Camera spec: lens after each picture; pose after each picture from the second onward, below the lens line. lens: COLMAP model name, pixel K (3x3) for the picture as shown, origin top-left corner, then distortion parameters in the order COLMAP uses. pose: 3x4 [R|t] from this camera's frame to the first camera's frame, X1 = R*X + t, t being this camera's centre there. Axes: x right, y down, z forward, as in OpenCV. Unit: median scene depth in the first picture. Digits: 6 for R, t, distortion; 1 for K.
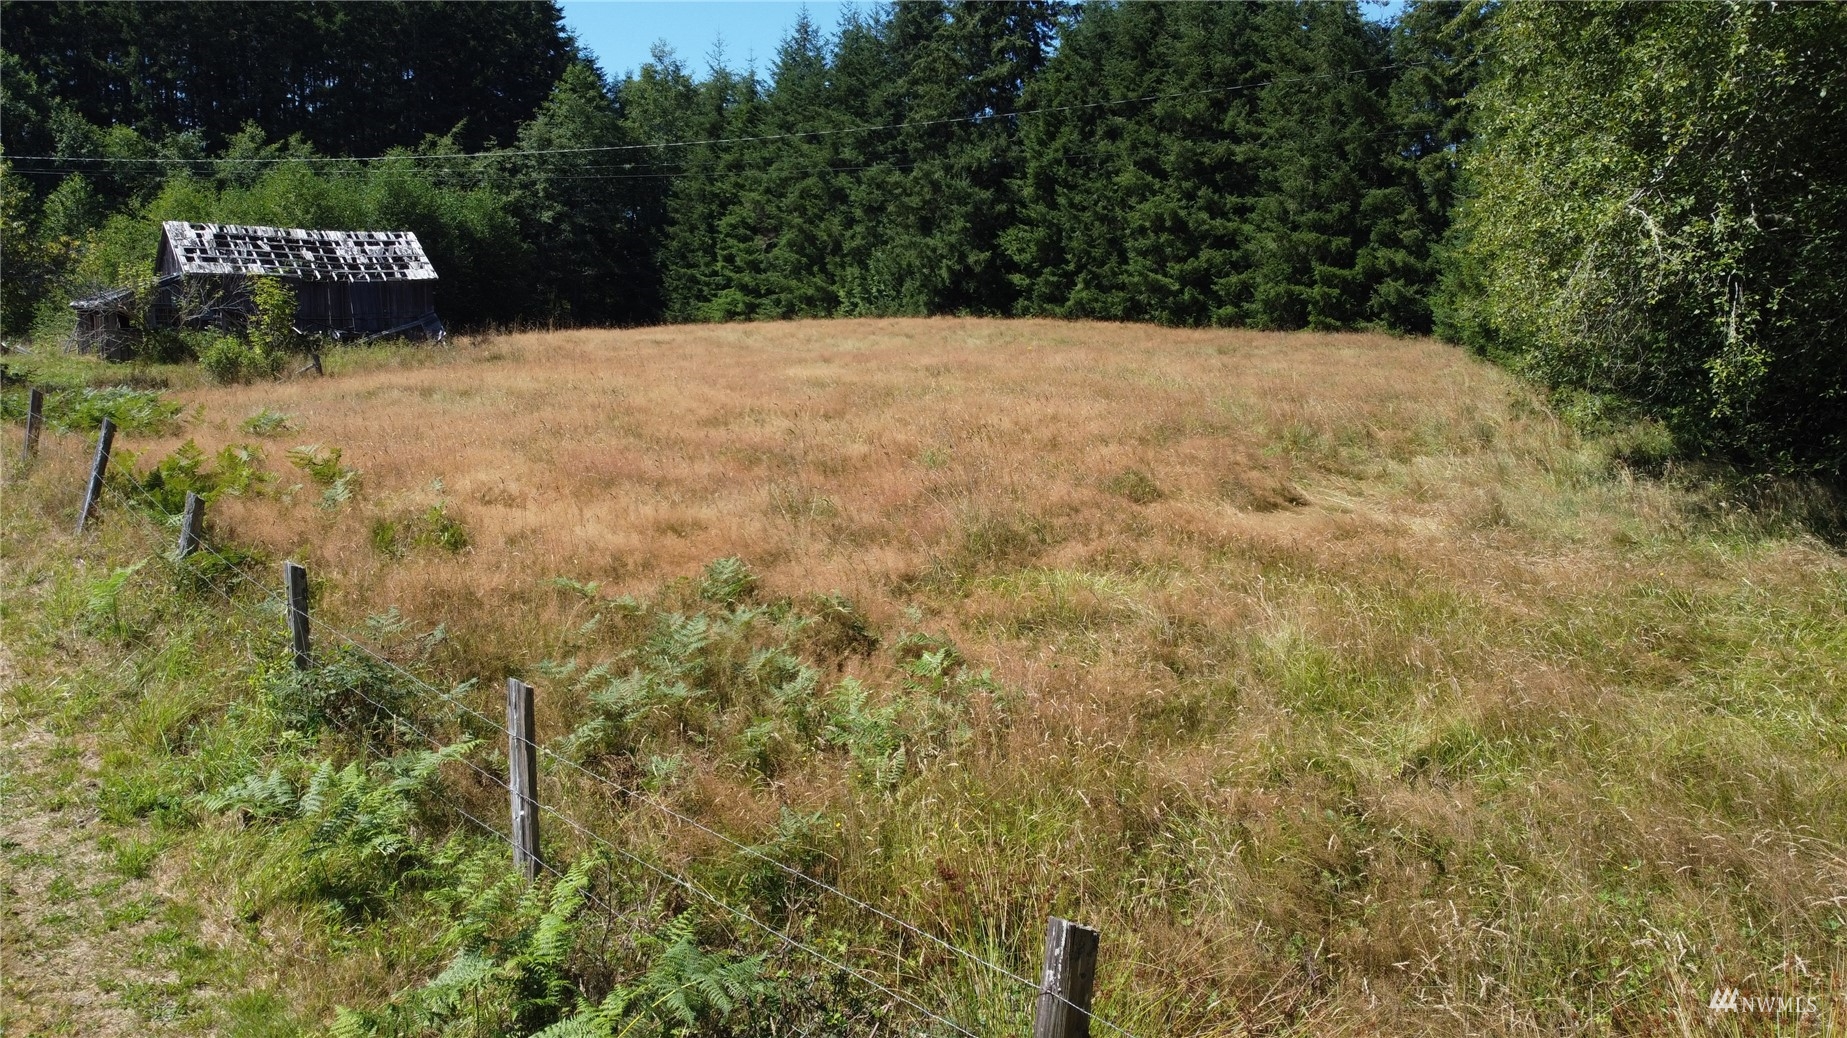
lens RADIAL K [[1392.7, 0, 923.5], [0, 1392.7, 519.3], [0, 0, 1]] dist [0.007541, -0.014985]
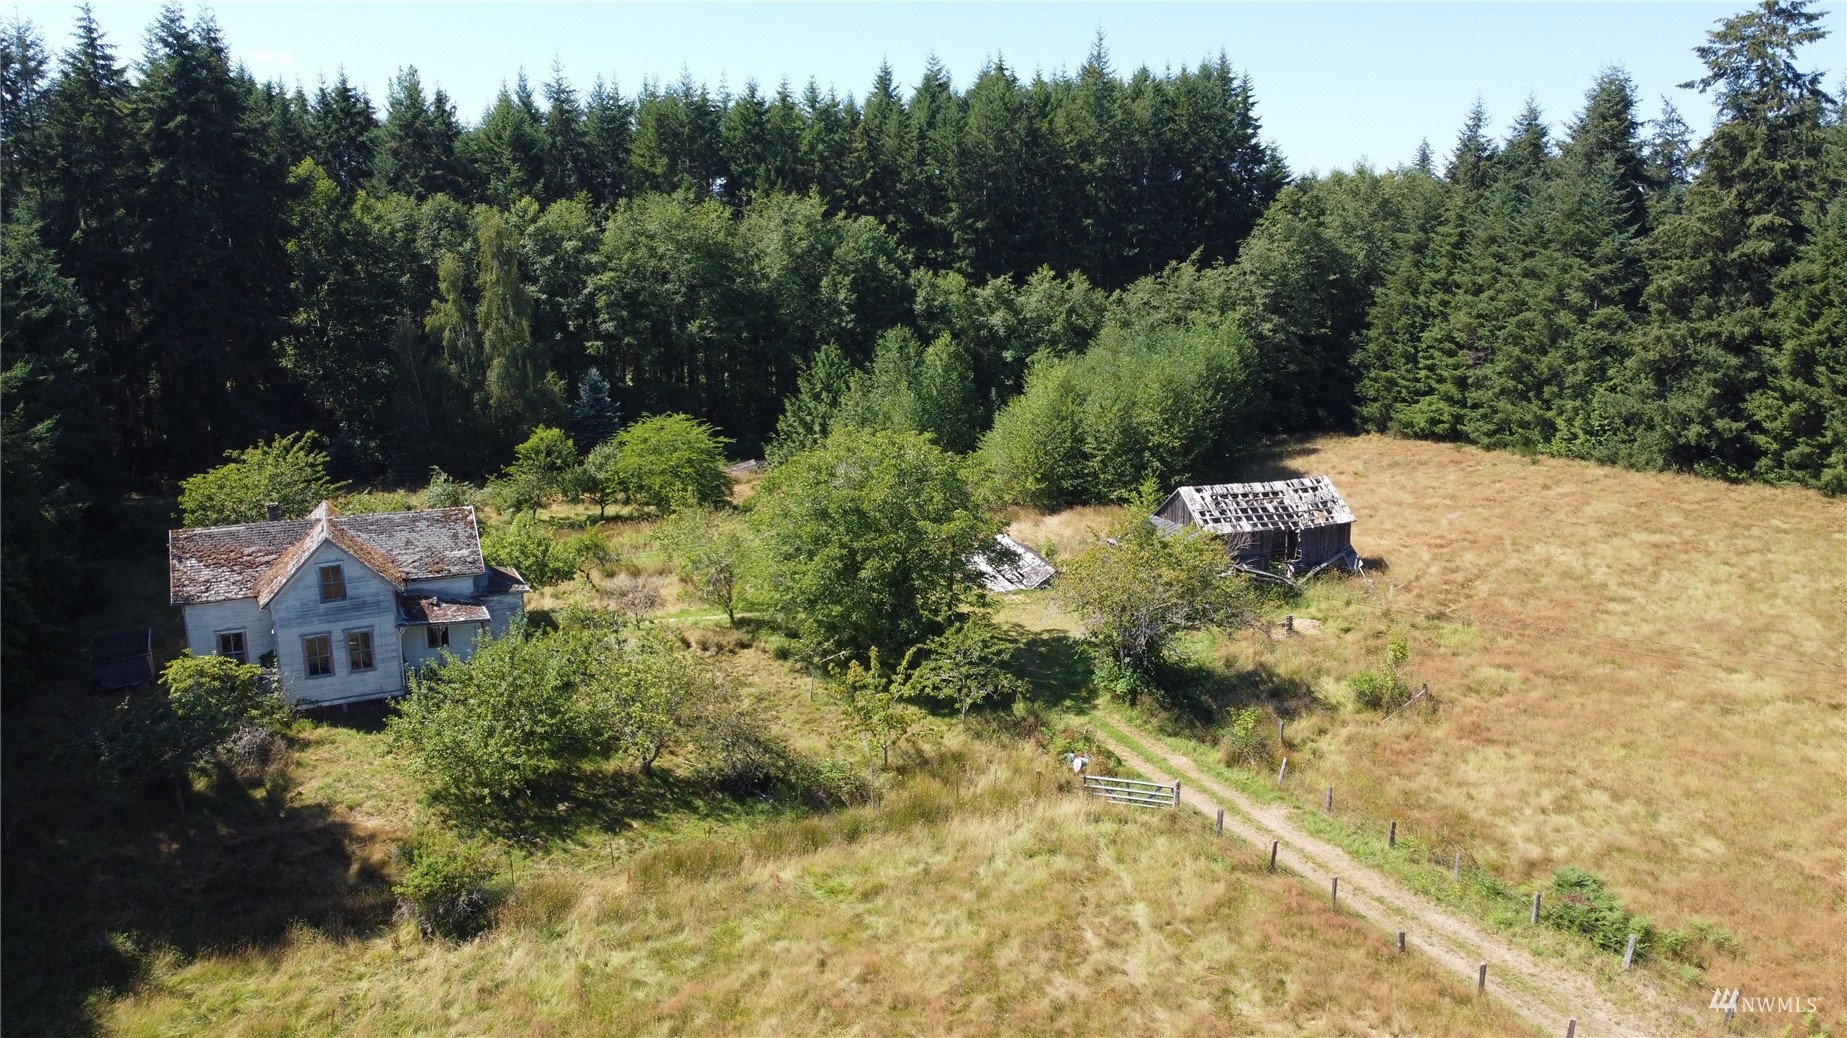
lens RADIAL K [[1392.7, 0, 916.6], [0, 1392.7, 519.5], [0, 0, 1]] dist [0.007541, -0.014985]
pose [[0.945411, 0.054113, -0.321357, -0.243513], [-0.032444, 0.996847, 0.072408, -0.197245], [0.324262, -0.058029, 0.944186, -0.307199]]
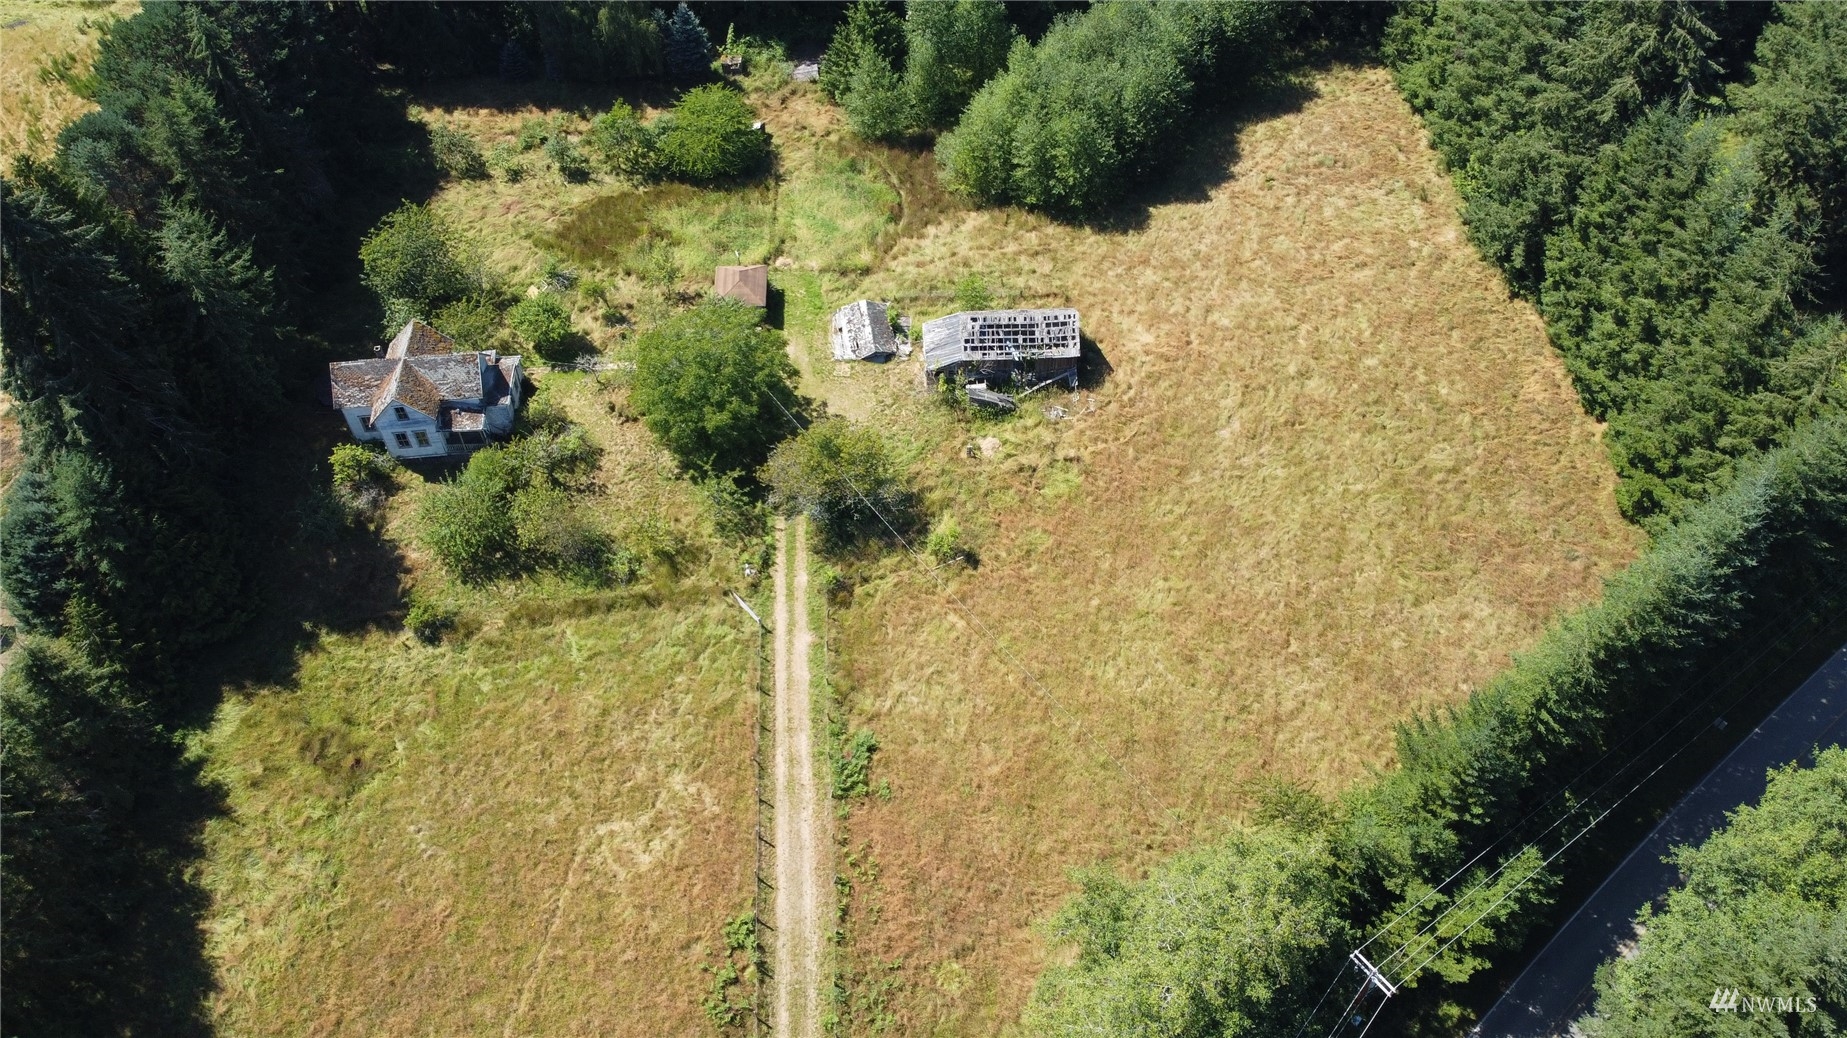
lens RADIAL K [[1392.7, 0, 915.6], [0, 1392.7, 522.2], [0, 0, 1]] dist [0.007541, -0.014985]
pose [[0.789834, 0.451836, -0.414736, 0.291872], [-0.060269, 0.730121, 0.680655, -1.006652], [0.610352, -0.512609, 0.603906, -0.329440]]
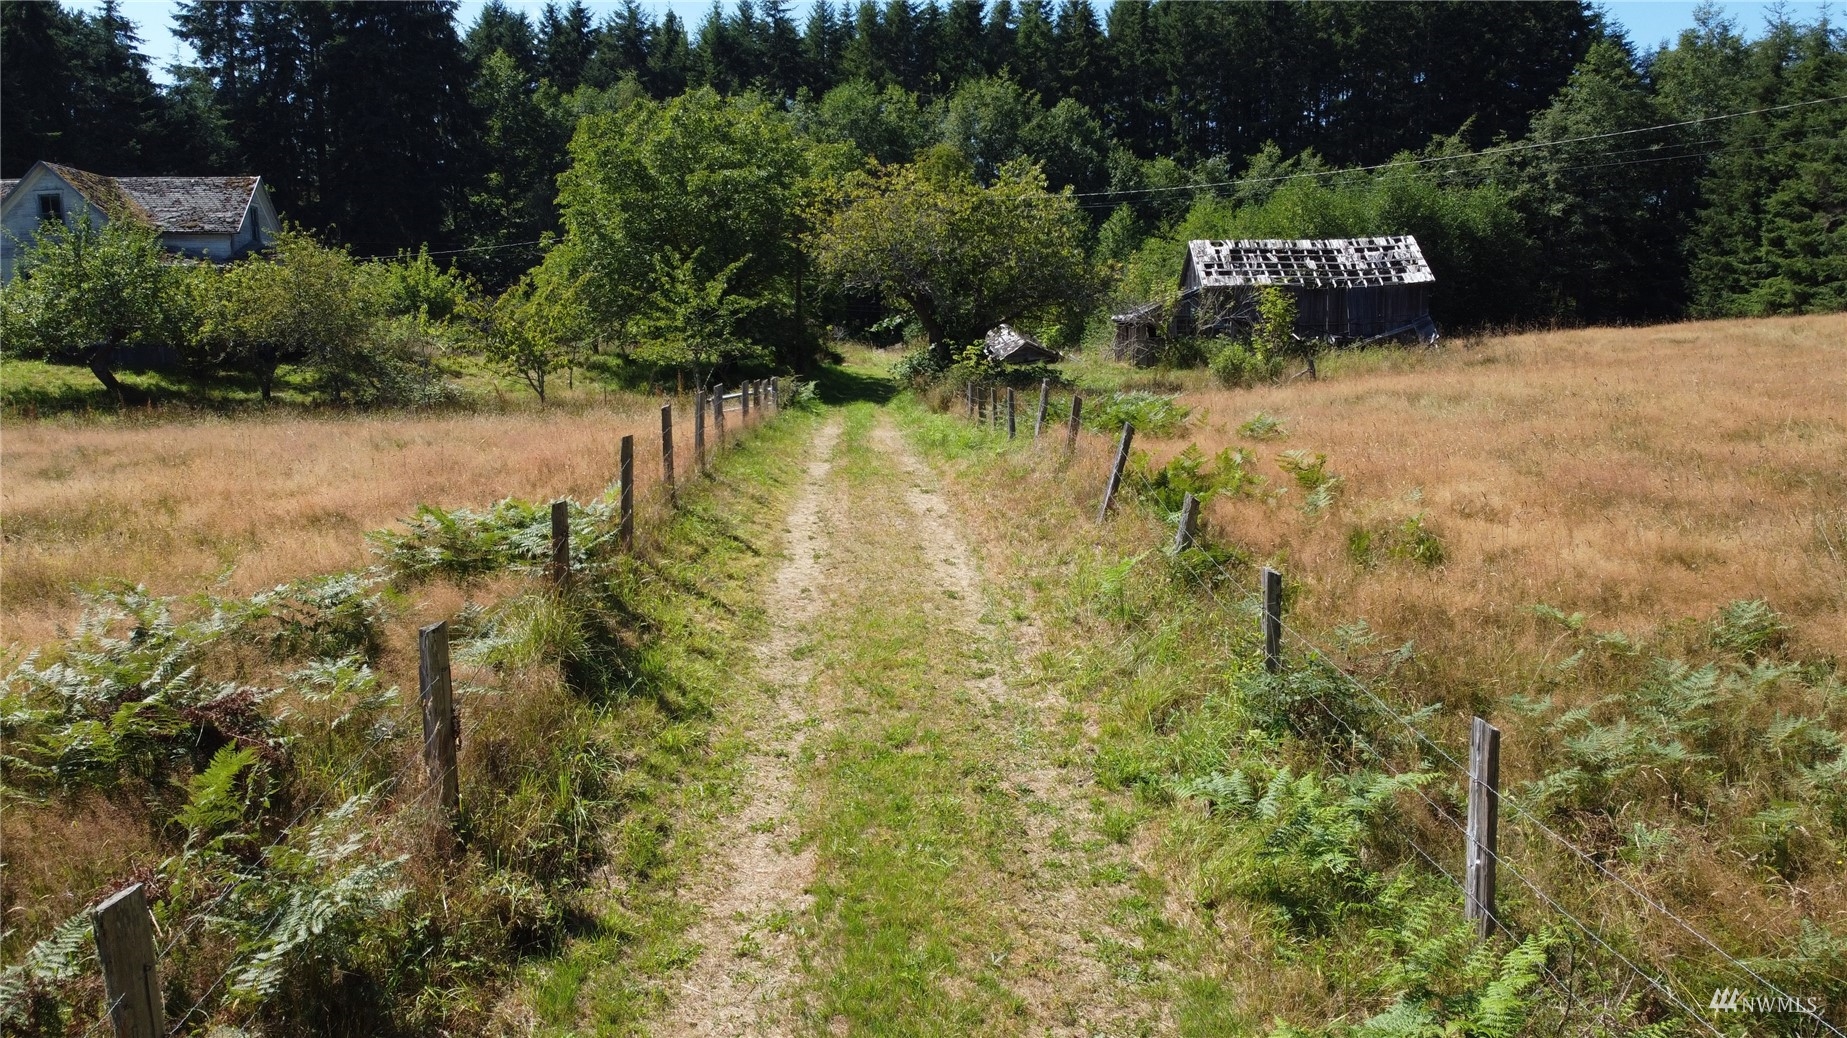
lens RADIAL K [[1392.7, 0, 917.6], [0, 1392.7, 513.9], [0, 0, 1]] dist [0.007541, -0.014985]
pose [[0.775473, 0.060980, -0.628429, -0.000484], [-0.064073, 0.997787, 0.017756, -0.001279], [0.628121, 0.026496, 0.777664, 0.002483]]
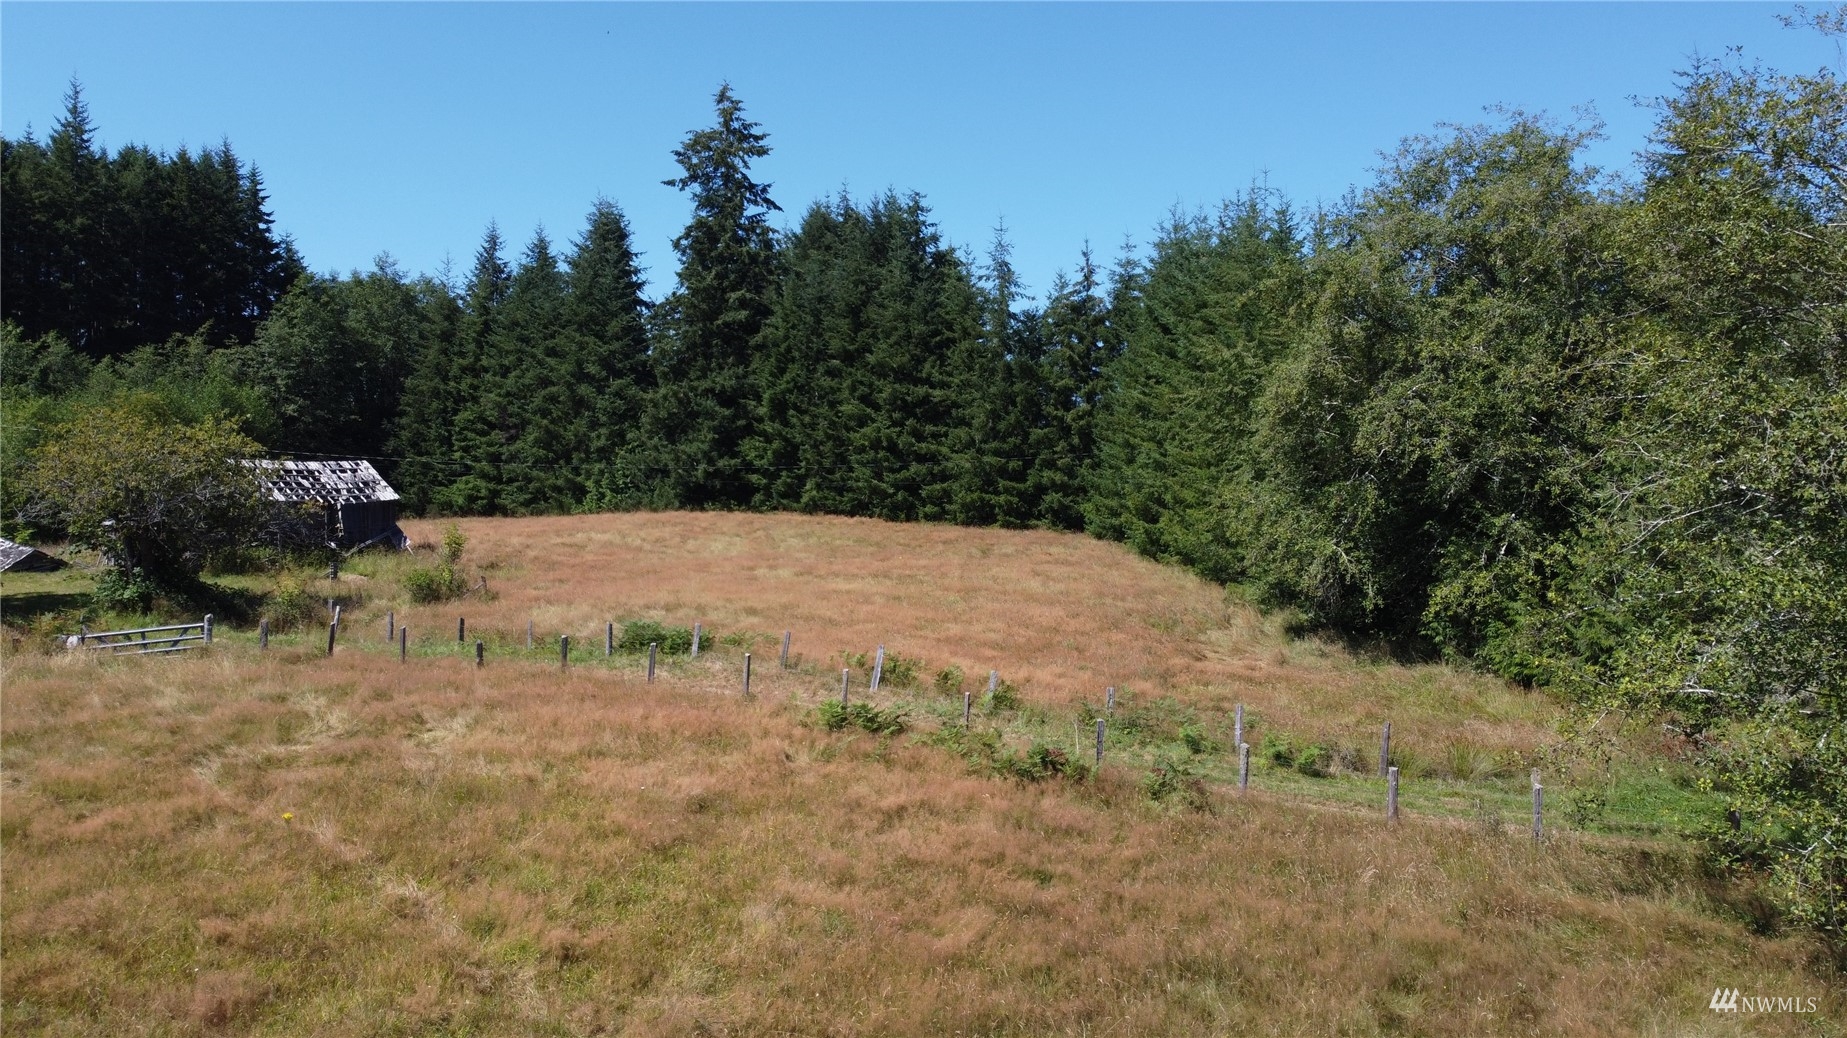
lens RADIAL K [[1392.7, 0, 920.5], [0, 1392.7, 529.1], [0, 0, 1]] dist [0.007541, -0.014985]
pose [[0.943766, -0.006890, 0.330543, -0.246074], [0.038416, 0.995296, -0.088939, -0.009299], [-0.328376, 0.096636, 0.939591, -0.279989]]
